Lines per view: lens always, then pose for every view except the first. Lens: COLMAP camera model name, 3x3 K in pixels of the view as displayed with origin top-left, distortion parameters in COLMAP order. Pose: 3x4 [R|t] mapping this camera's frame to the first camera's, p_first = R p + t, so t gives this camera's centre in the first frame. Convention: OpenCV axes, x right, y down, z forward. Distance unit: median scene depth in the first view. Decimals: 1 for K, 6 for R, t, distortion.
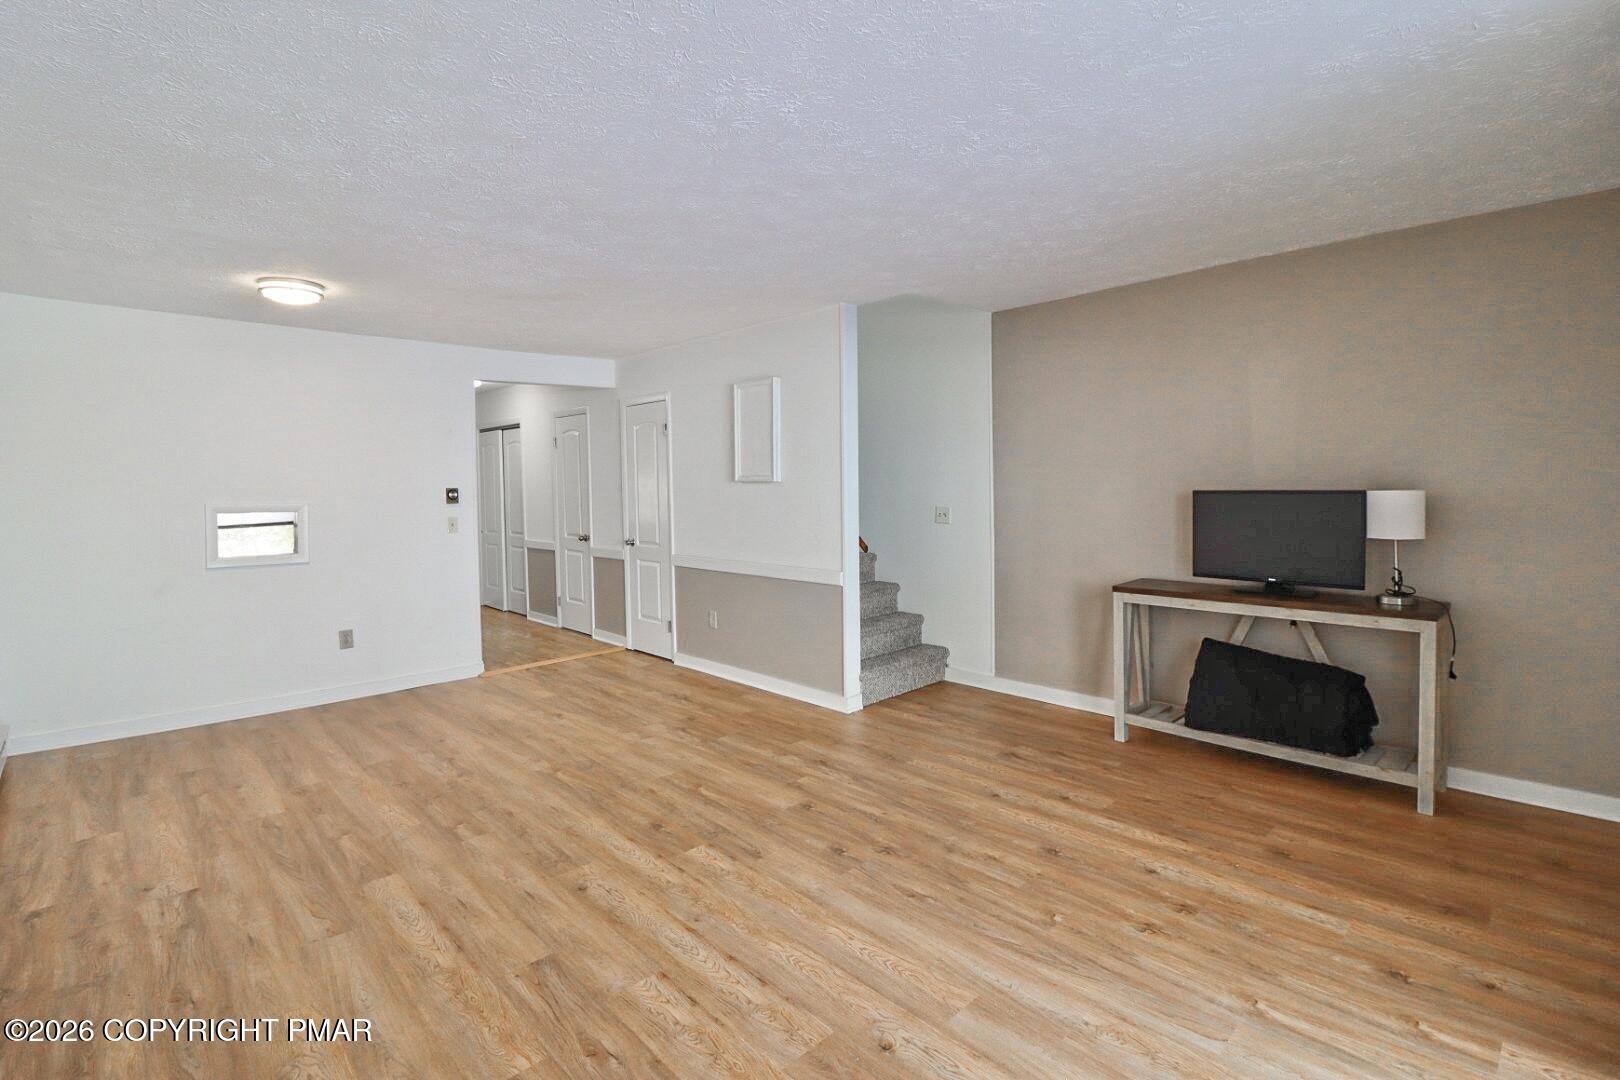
lens RADIAL K [[760.4, 0, 816.8], [0, 760.4, 554.2], [0, 0, 1]] dist [-0.005340, -0.010228]
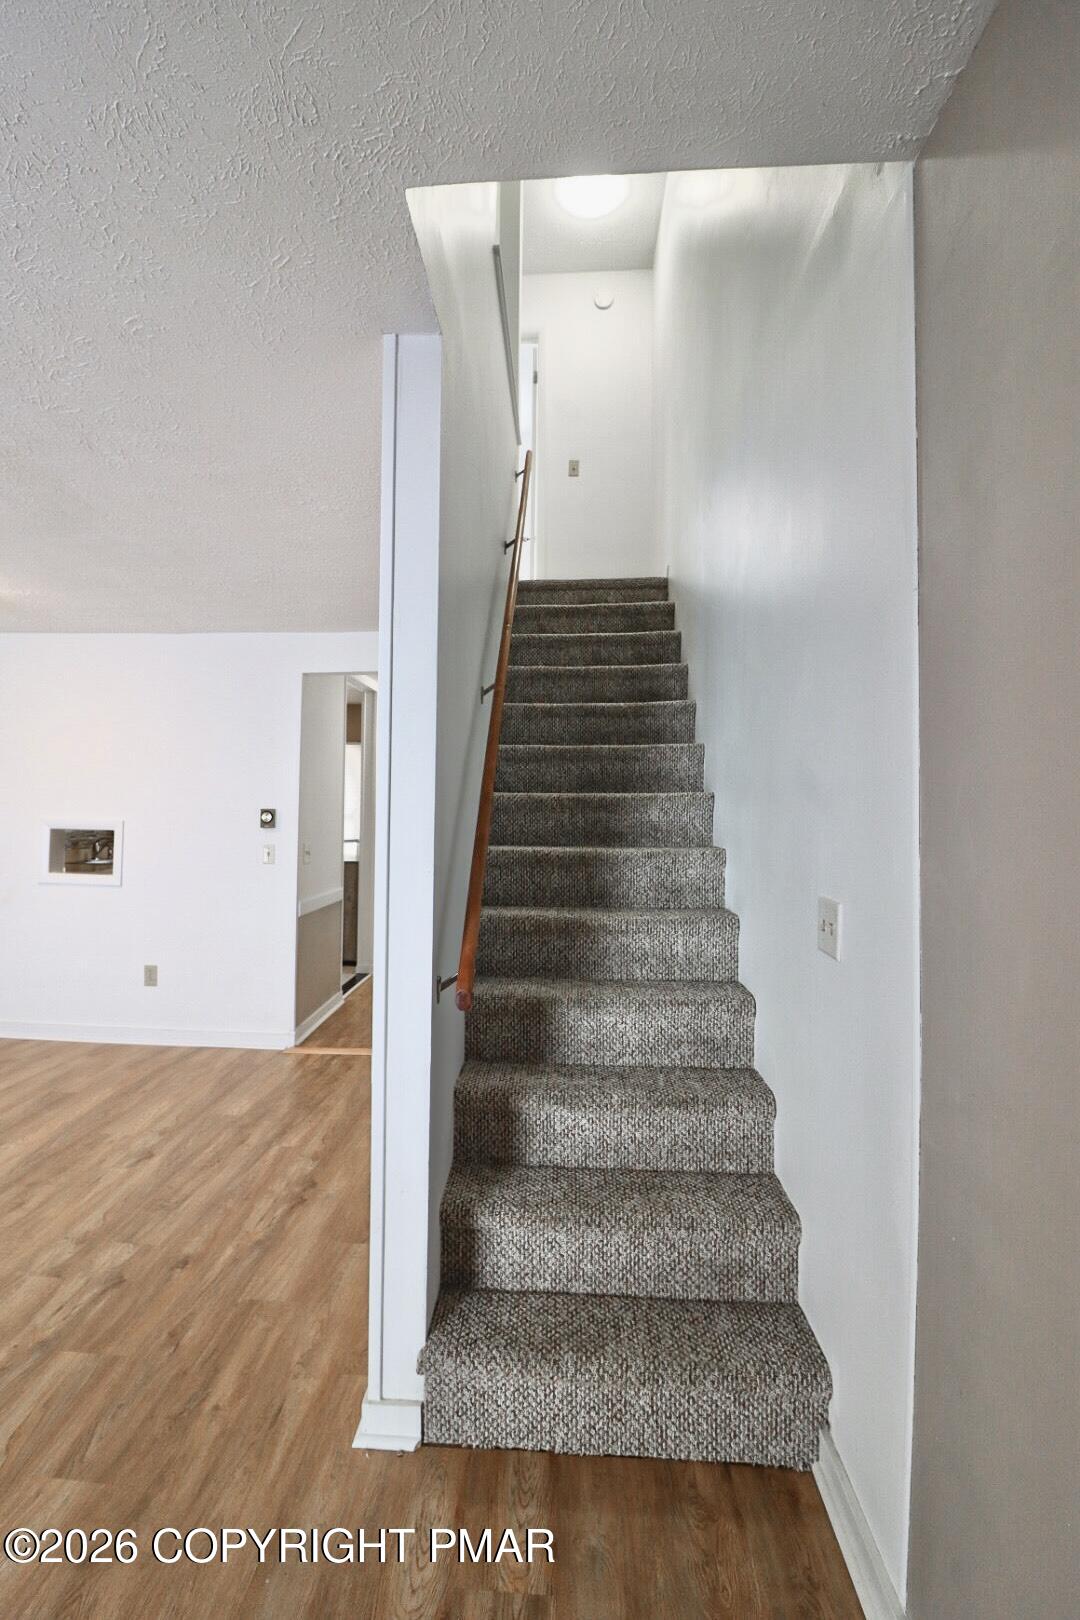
lens RADIAL K [[760.4, 0, 508.5], [0, 760.4, 810.1], [0, 0, 1]] dist [-0.005340, -0.010228]
pose [[0.653170, 0.023651, -0.756842, 0.526752], [-0.094478, 0.994247, -0.050467, -0.123246], [0.751294, 0.104468, 0.651647, 1.174468]]
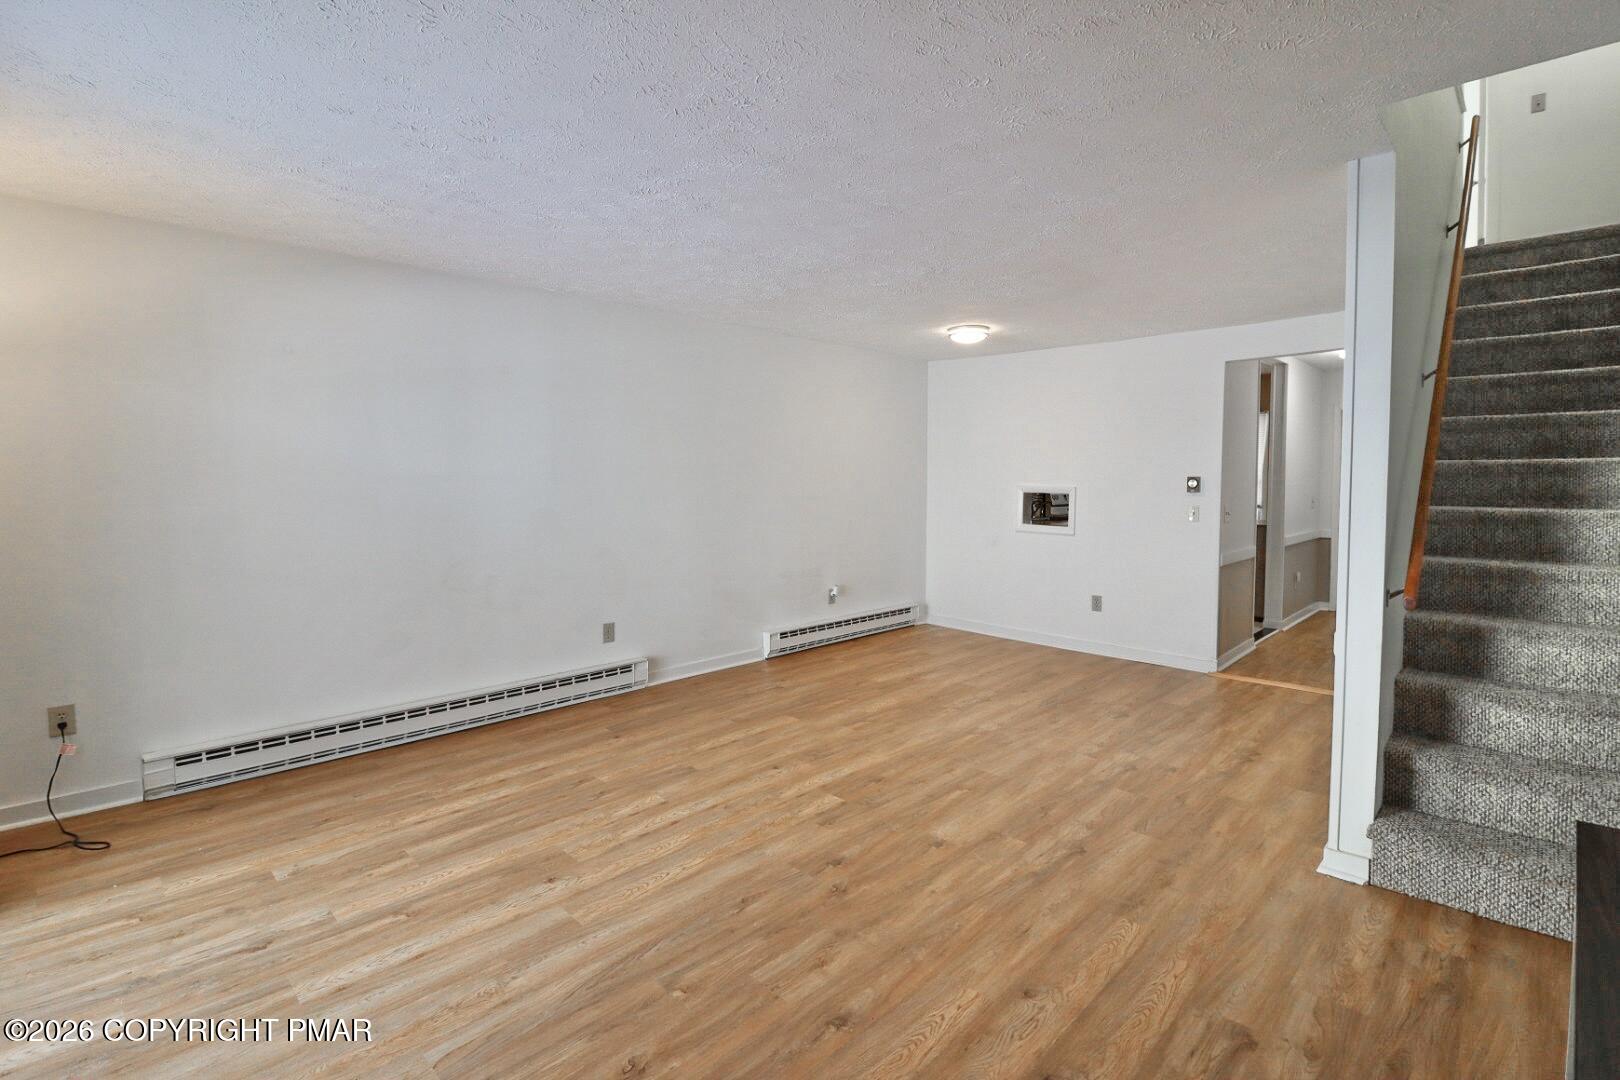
lens RADIAL K [[760.4, 0, 811.1], [0, 760.4, 507.8], [0, 0, 1]] dist [-0.005340, -0.010228]
pose [[0.014867, 0.058246, -0.998192, 0.893345], [-0.096739, 0.993702, 0.056543, -0.096279], [0.995199, 0.095723, 0.020408, 0.849763]]
